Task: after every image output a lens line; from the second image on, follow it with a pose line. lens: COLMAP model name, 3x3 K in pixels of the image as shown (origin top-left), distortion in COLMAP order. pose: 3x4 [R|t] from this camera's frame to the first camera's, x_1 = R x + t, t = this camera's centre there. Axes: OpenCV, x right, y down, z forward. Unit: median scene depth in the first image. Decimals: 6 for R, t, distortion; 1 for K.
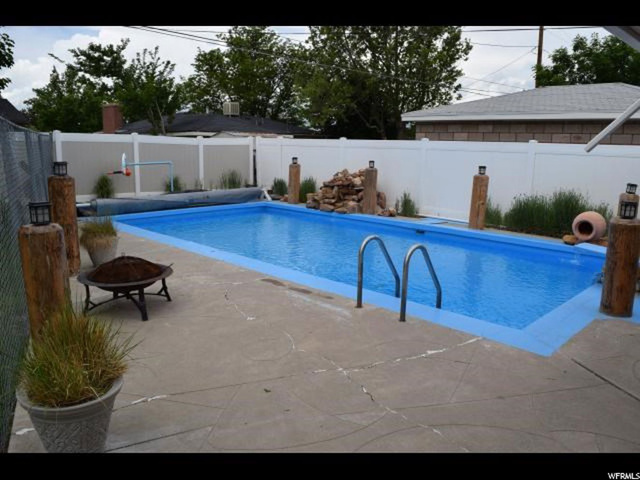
lens RADIAL K [[489.4, 0, 320.0], [0, 489.4, 240.0], [0, 0, 1]] dist [-0.003461, -0.006417]
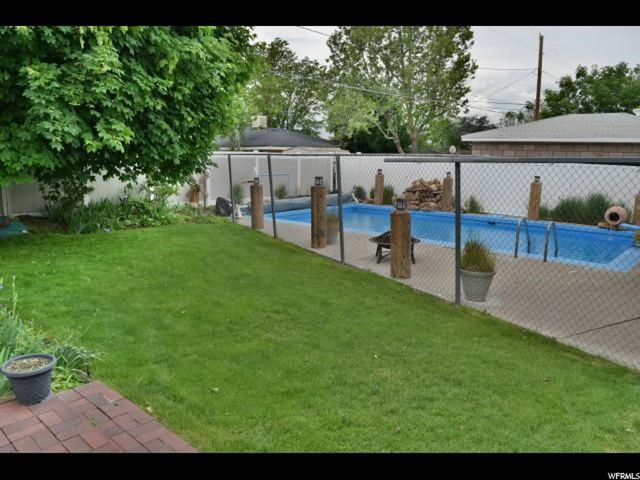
lens RADIAL K [[500.4, 0, 320.0], [0, 500.4, 240.0], [0, 0, 1]] dist [-0.001219, 0.001340]
pose [[0.998788, -0.013825, 0.047233, -0.255501], [0.014465, 0.999808, -0.013217, 0.030864], [-0.047041, 0.013884, 0.998796, -0.290641]]
